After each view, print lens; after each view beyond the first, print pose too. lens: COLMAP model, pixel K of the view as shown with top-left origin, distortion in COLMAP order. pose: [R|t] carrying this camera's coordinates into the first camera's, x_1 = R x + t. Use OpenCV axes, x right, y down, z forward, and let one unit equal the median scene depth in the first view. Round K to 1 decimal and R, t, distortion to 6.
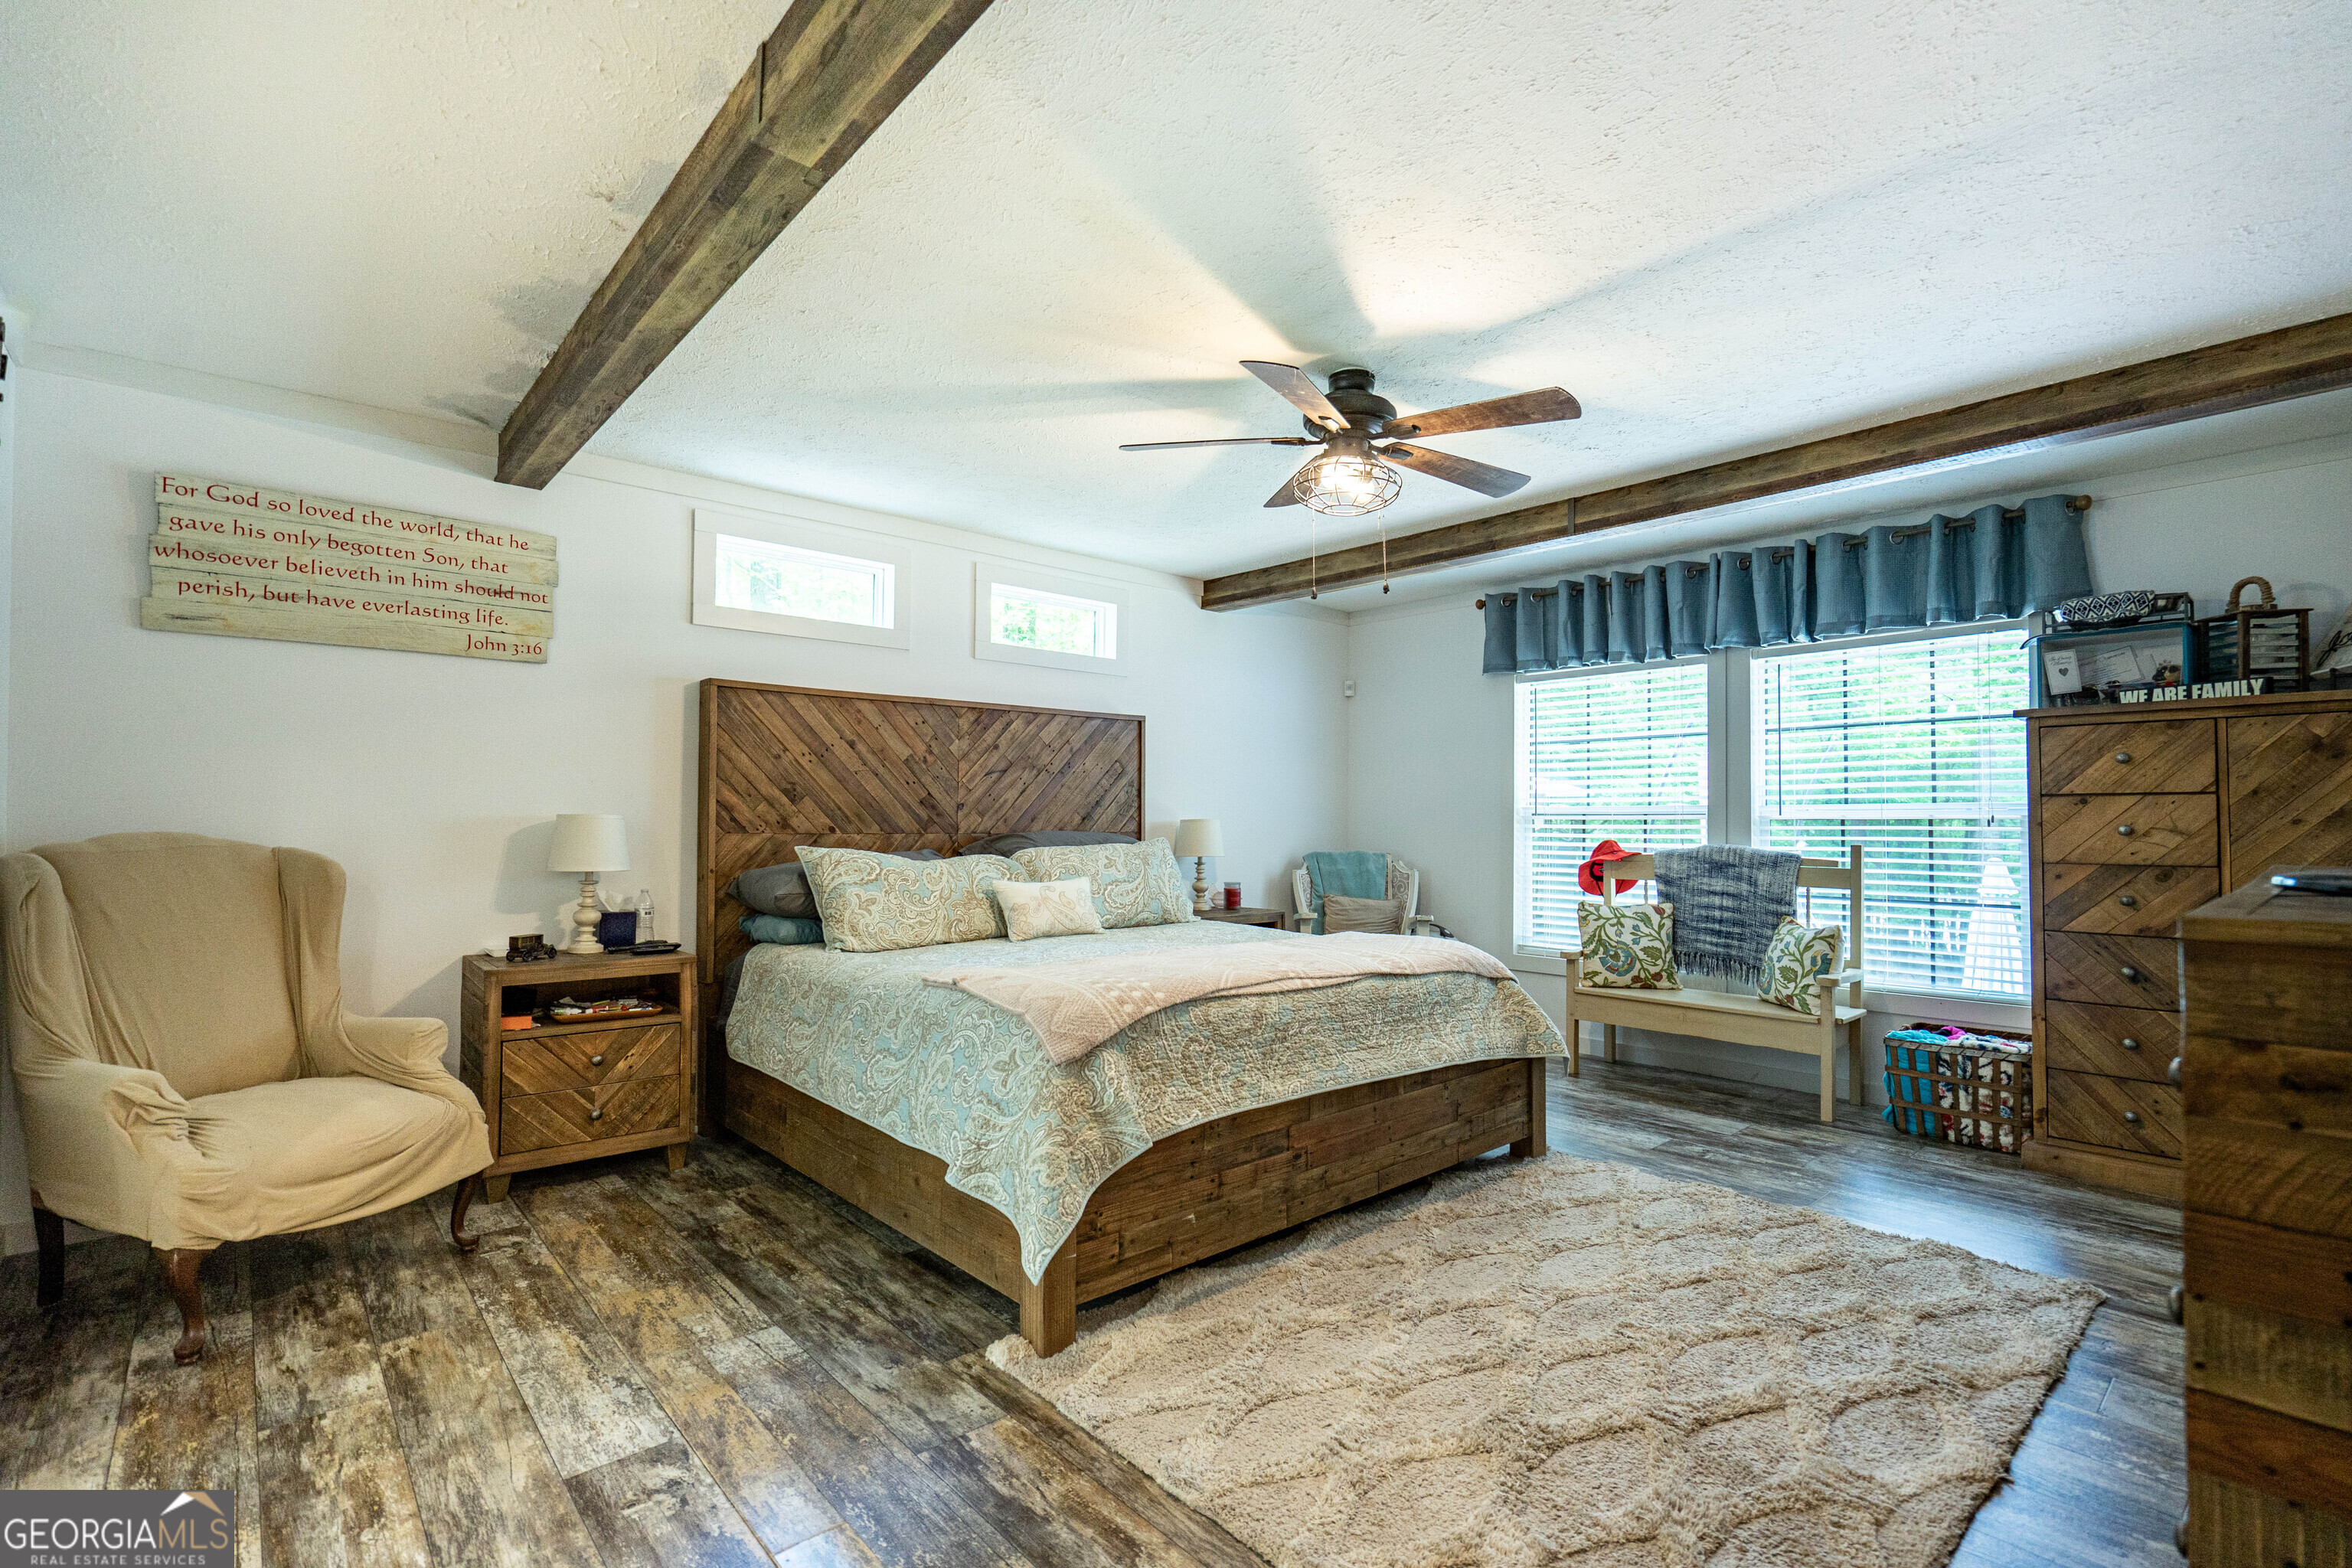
lens RADIAL K [[1077.8, 0, 1175.7], [0, 1077.8, 788.8], [0, 0, 1]] dist [-0.010420, 0.002352]
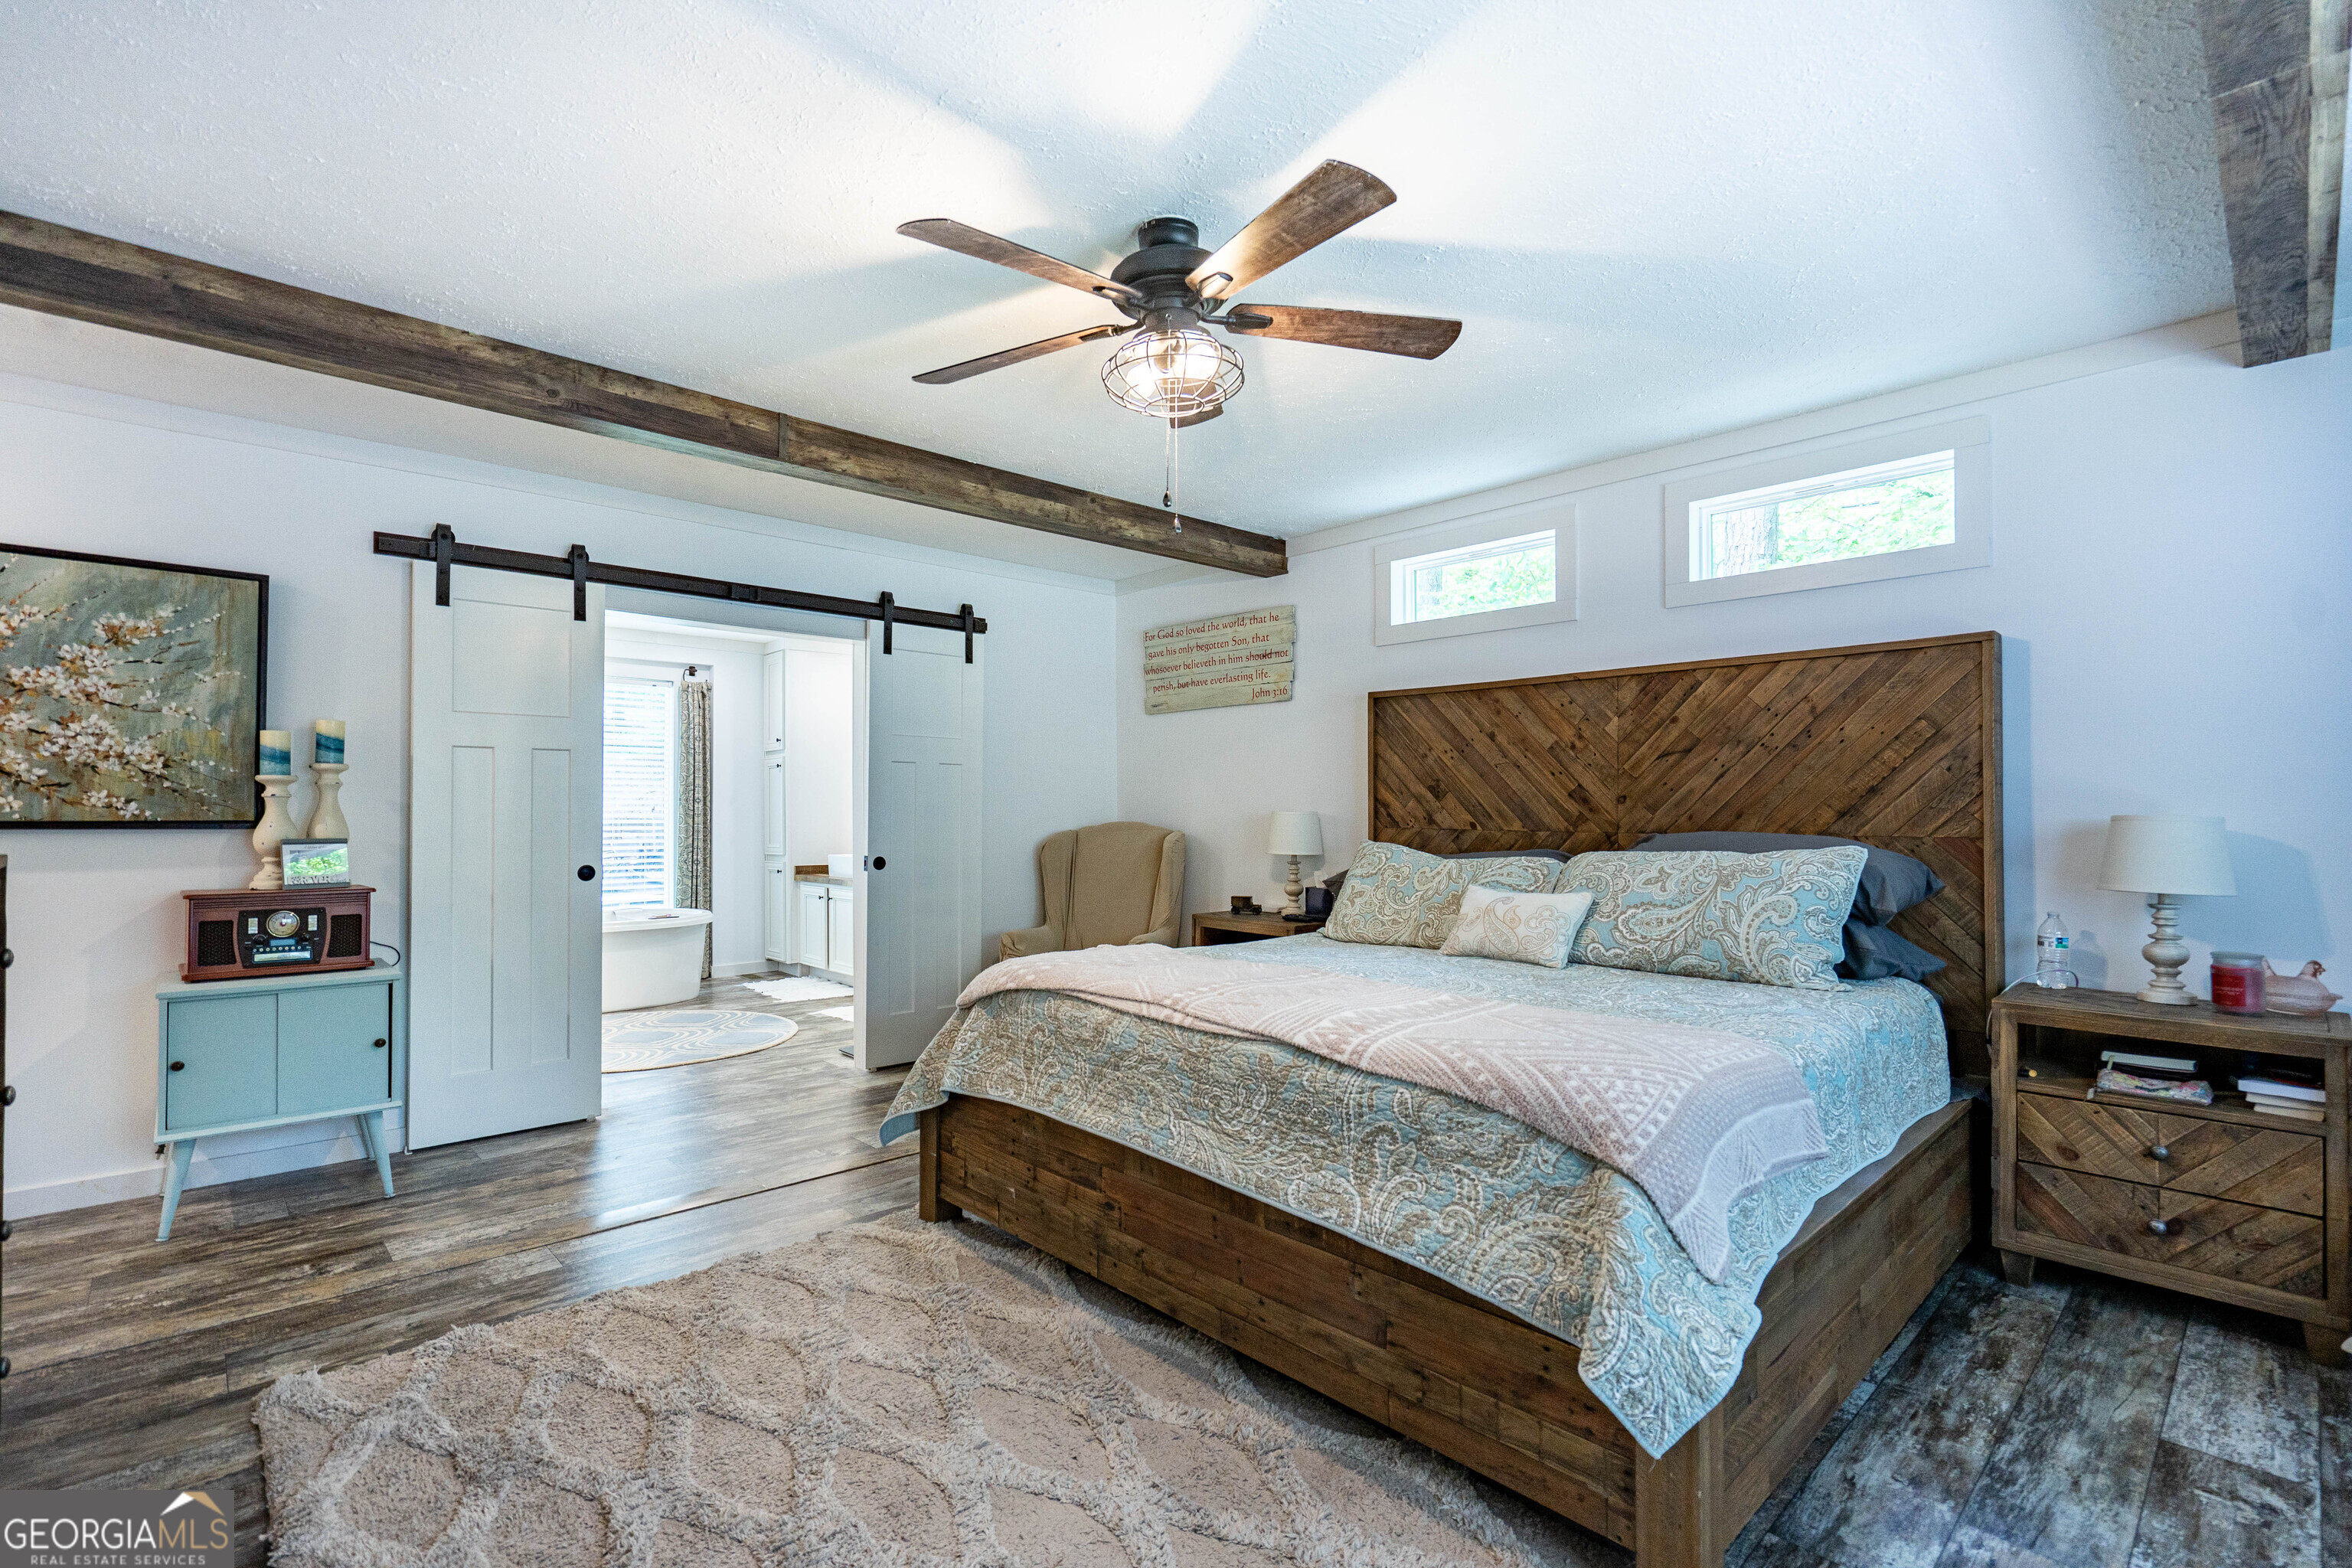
lens RADIAL K [[1077.8, 0, 1155.0], [0, 1077.8, 793.4], [0, 0, 1]] dist [-0.010420, 0.002352]
pose [[-0.002042, -0.021665, -0.999763, 0.658286], [0.025266, 0.999445, -0.021710, 0.022379], [0.999679, -0.025304, -0.001494, 0.705973]]
